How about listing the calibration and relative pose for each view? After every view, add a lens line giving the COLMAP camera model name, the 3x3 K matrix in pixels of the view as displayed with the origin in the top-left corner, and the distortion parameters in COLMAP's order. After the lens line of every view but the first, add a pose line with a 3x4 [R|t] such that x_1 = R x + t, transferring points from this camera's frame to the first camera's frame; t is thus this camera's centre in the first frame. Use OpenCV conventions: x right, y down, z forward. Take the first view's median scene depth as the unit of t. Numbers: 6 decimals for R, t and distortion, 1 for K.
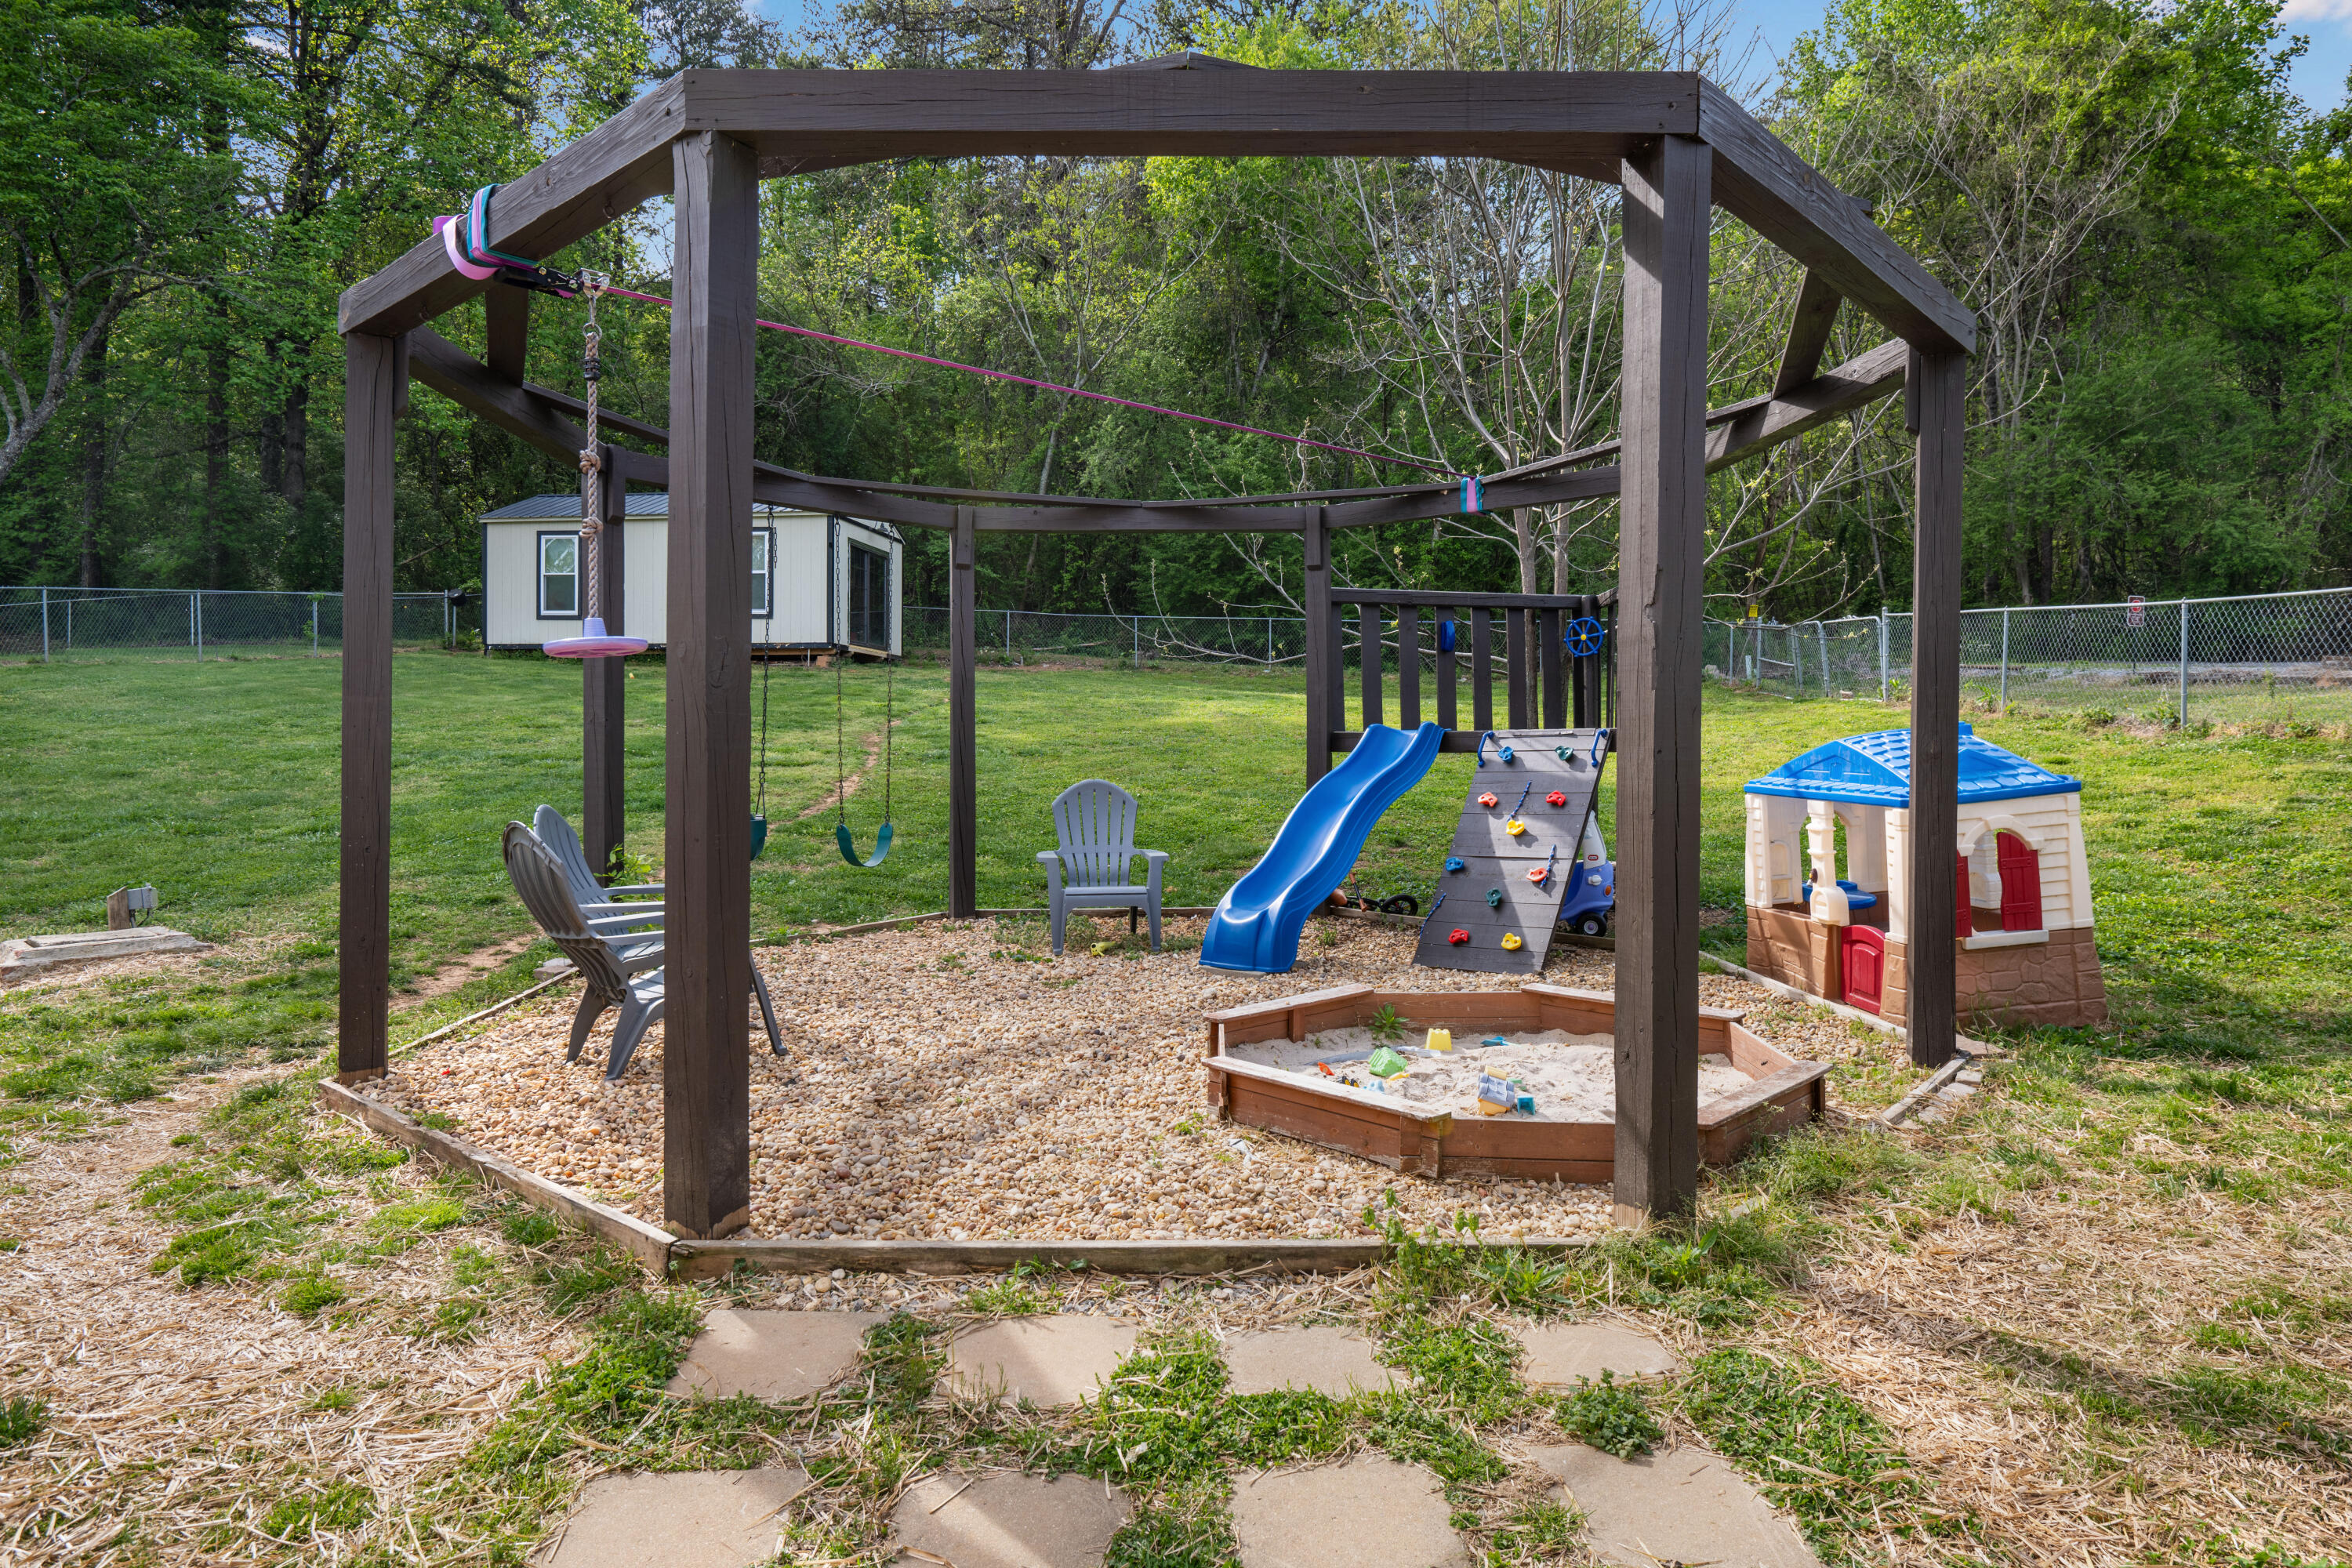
lens RADIAL K [[1392.0, 0, 1176.0], [0, 1392.0, 784.0], [0, 0, 1]] dist [0.004646, 0.000225]
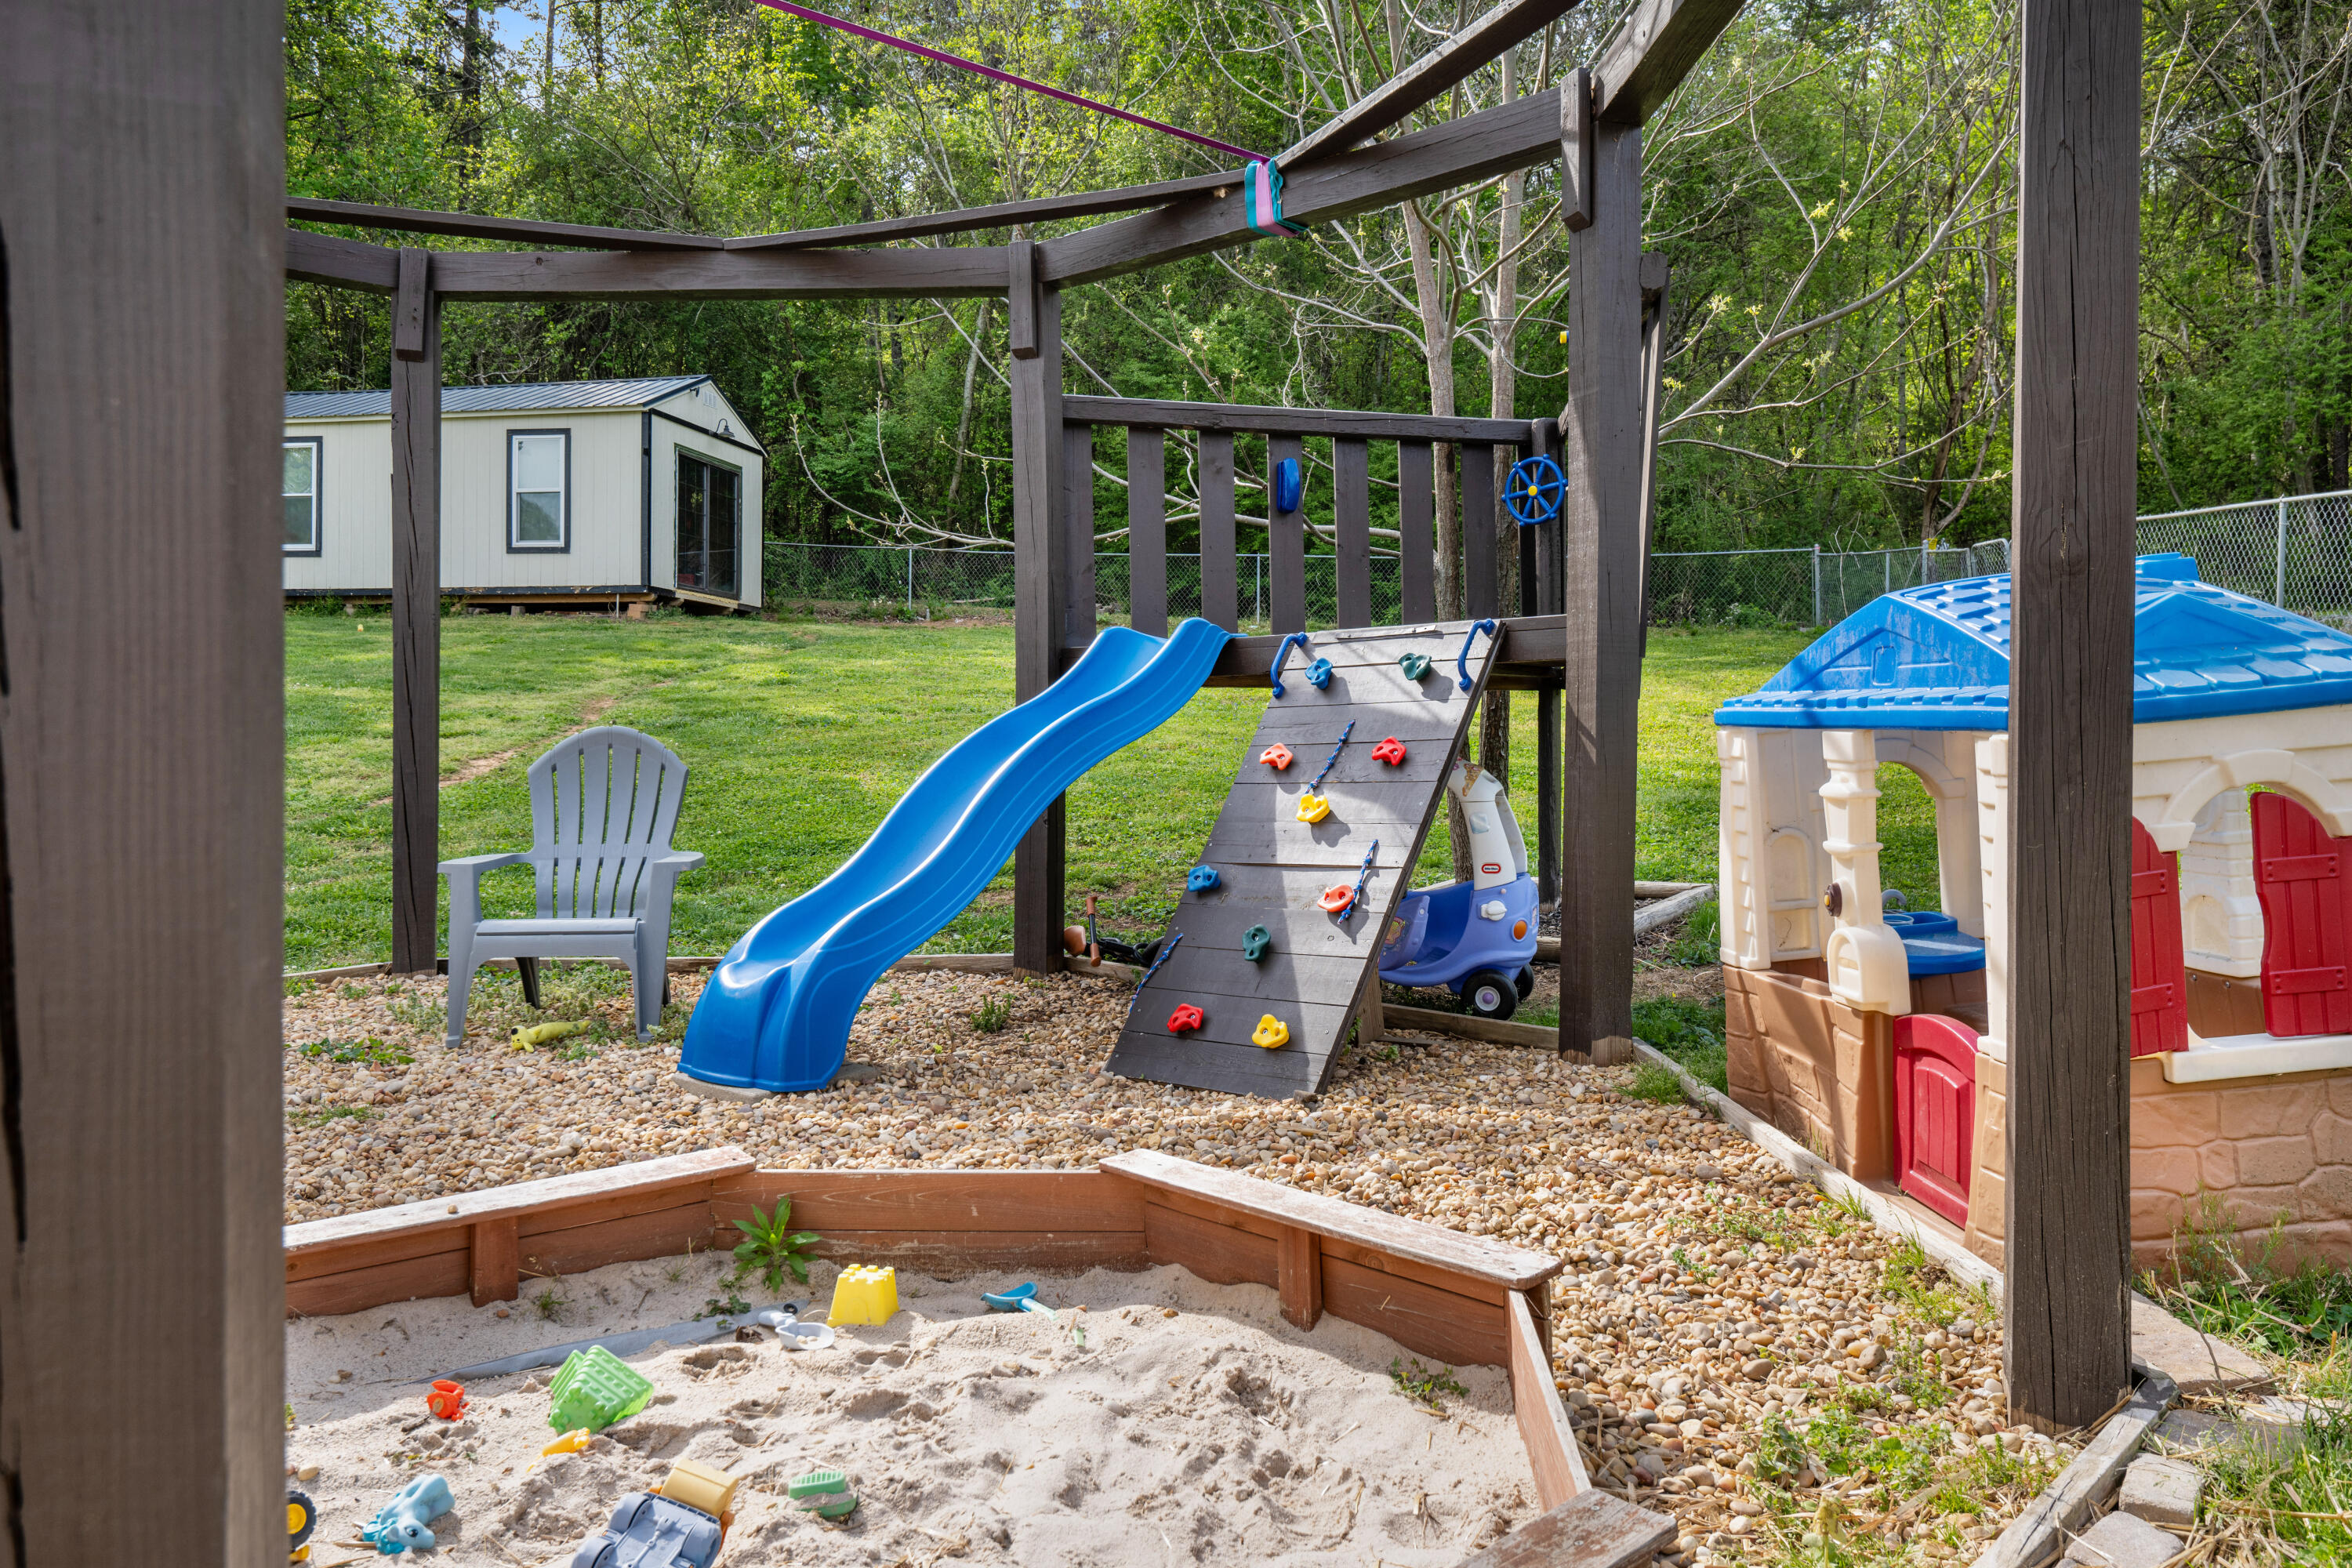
lens RADIAL K [[1715.4, 0, 1183.9], [0, 1715.4, 781.2], [0, 0, 1]] dist [0.002885, 0.003619]
pose [[0.999456, 0.001678, -0.032947, 0.222841], [-0.001925, 0.999970, -0.007472, 0.027023], [0.032933, 0.007531, 0.999429, 0.370403]]
